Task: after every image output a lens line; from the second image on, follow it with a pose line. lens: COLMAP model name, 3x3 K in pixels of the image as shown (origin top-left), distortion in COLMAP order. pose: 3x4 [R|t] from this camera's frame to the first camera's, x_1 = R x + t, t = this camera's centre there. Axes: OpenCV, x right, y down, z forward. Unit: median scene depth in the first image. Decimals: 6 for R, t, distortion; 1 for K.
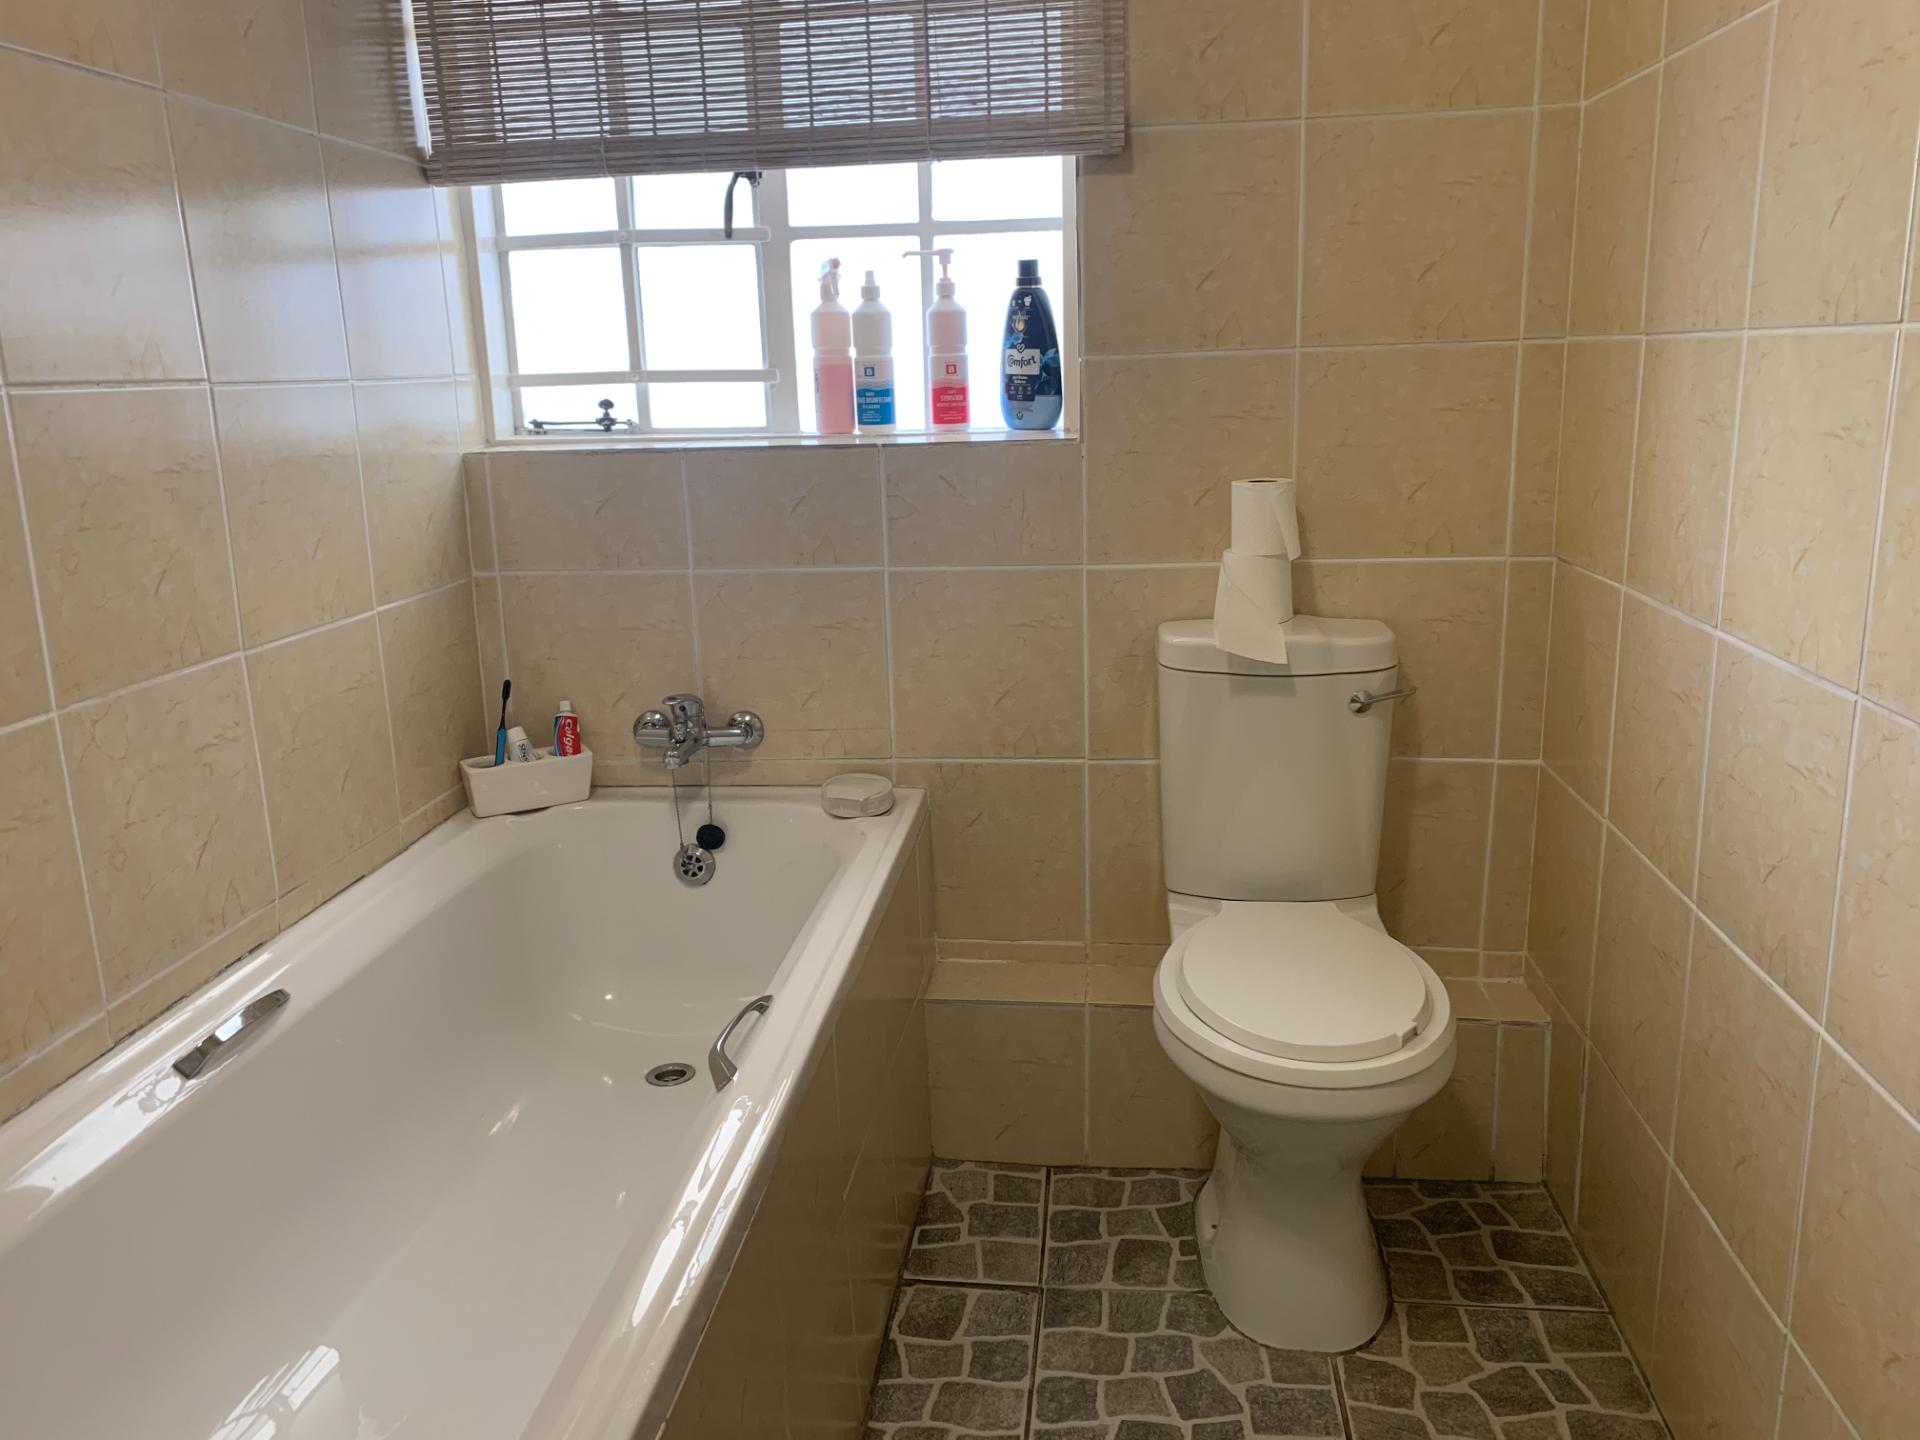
lens RADIAL K [[1459.4, 0, 955.7], [0, 1459.4, 700.2], [0, 0, 1]] dist [0.161466, -0.382926]
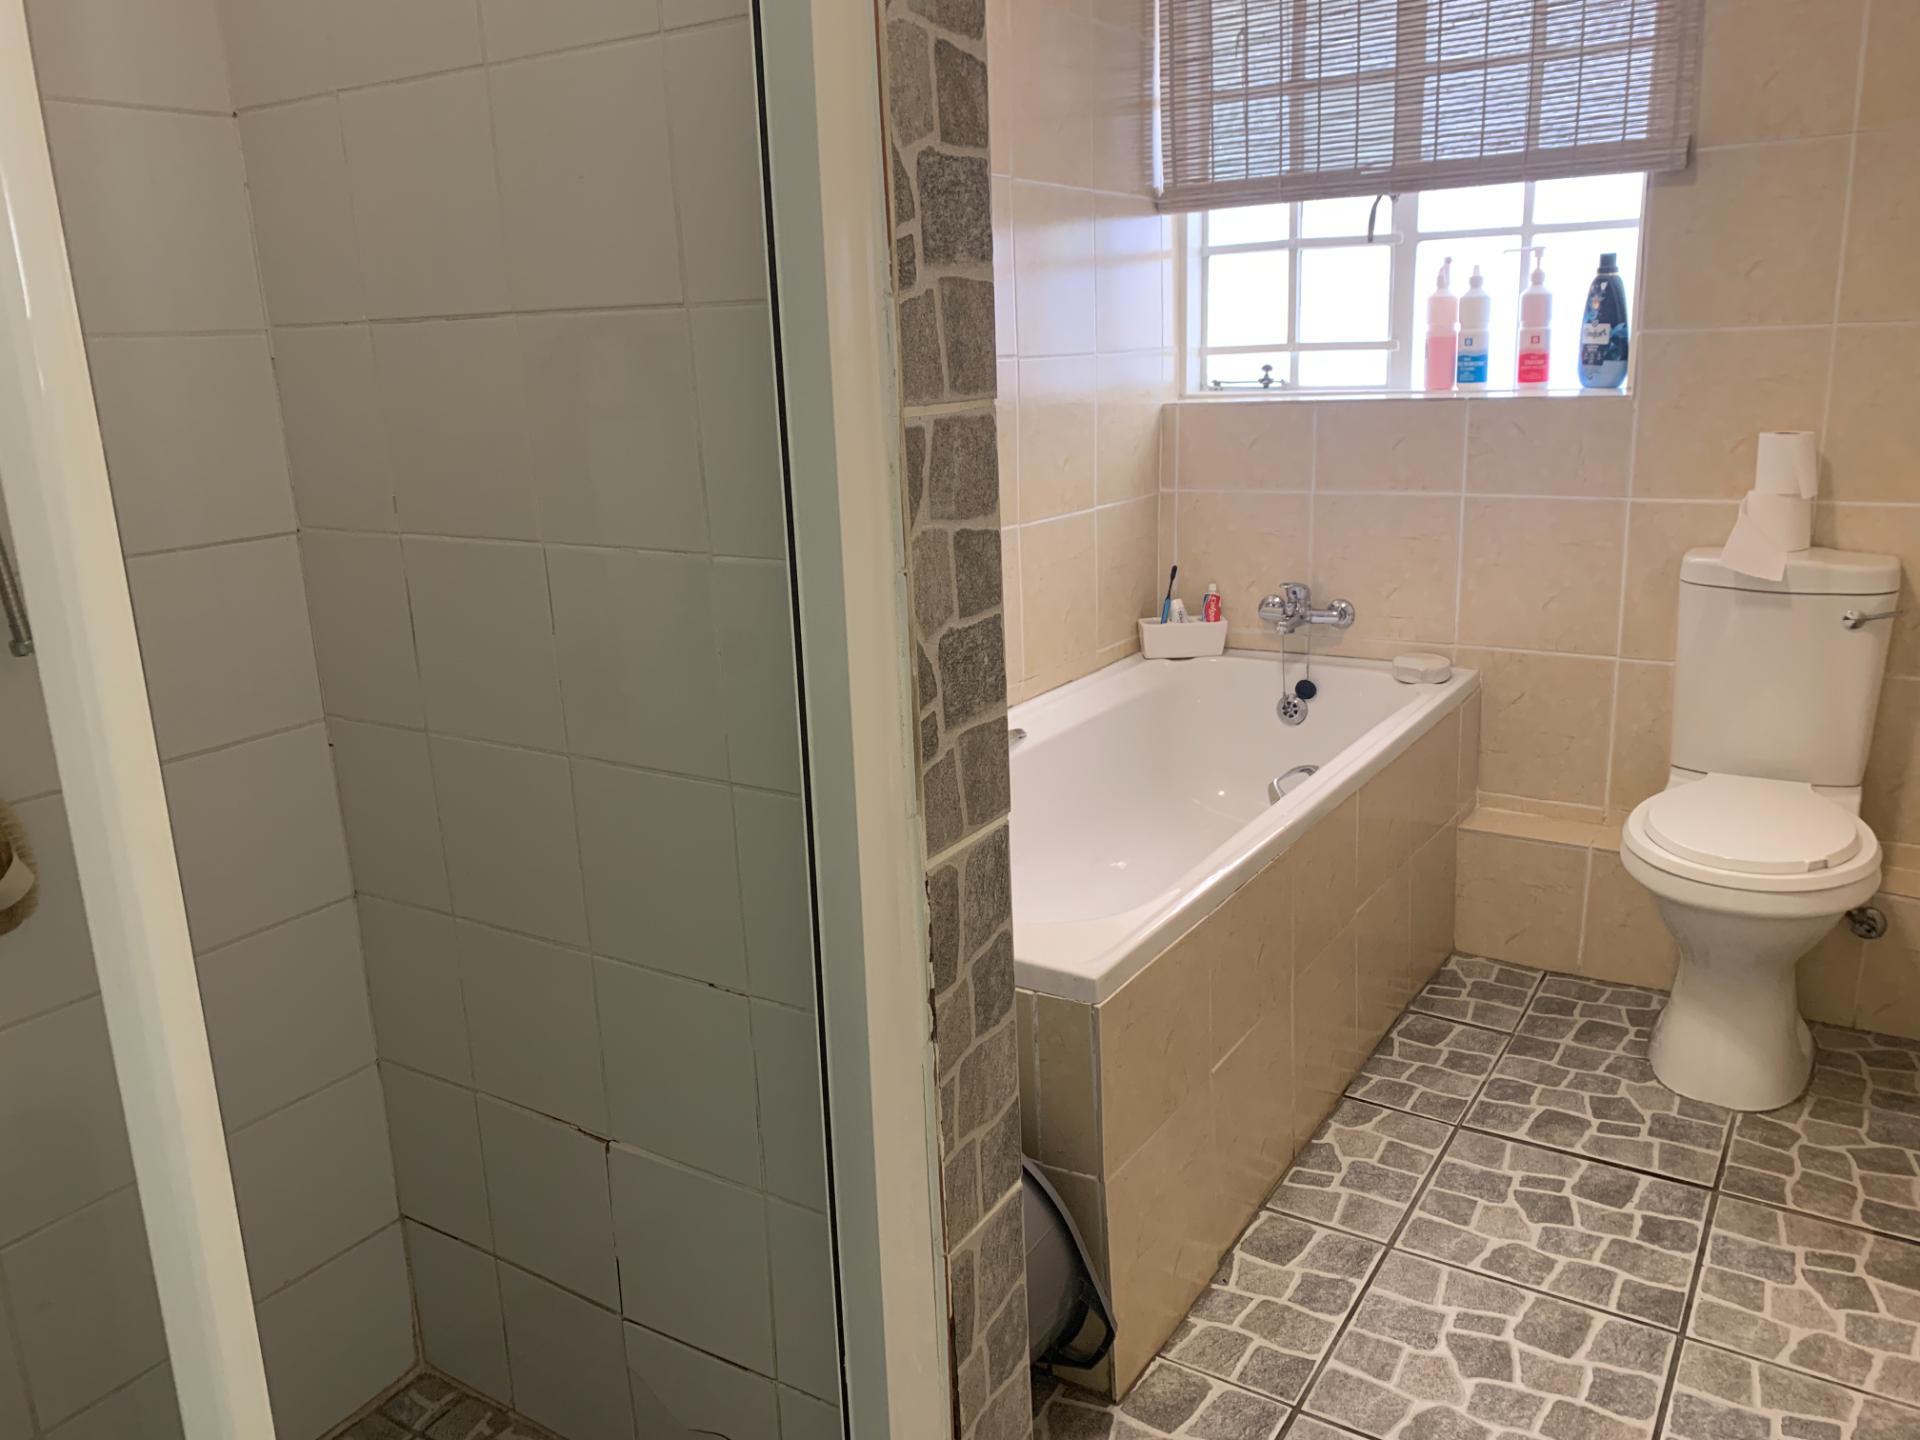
lens RADIAL K [[1451.8, 0, 954.9], [0, 1451.8, 710.9], [0, 0, 1]] dist [0.063748, -0.098975]
pose [[0.896431, 0.106835, -0.430113, 0.125933], [-0.090712, 0.994193, 0.057888, 0.065507], [0.433800, -0.012876, 0.900917, -0.361076]]
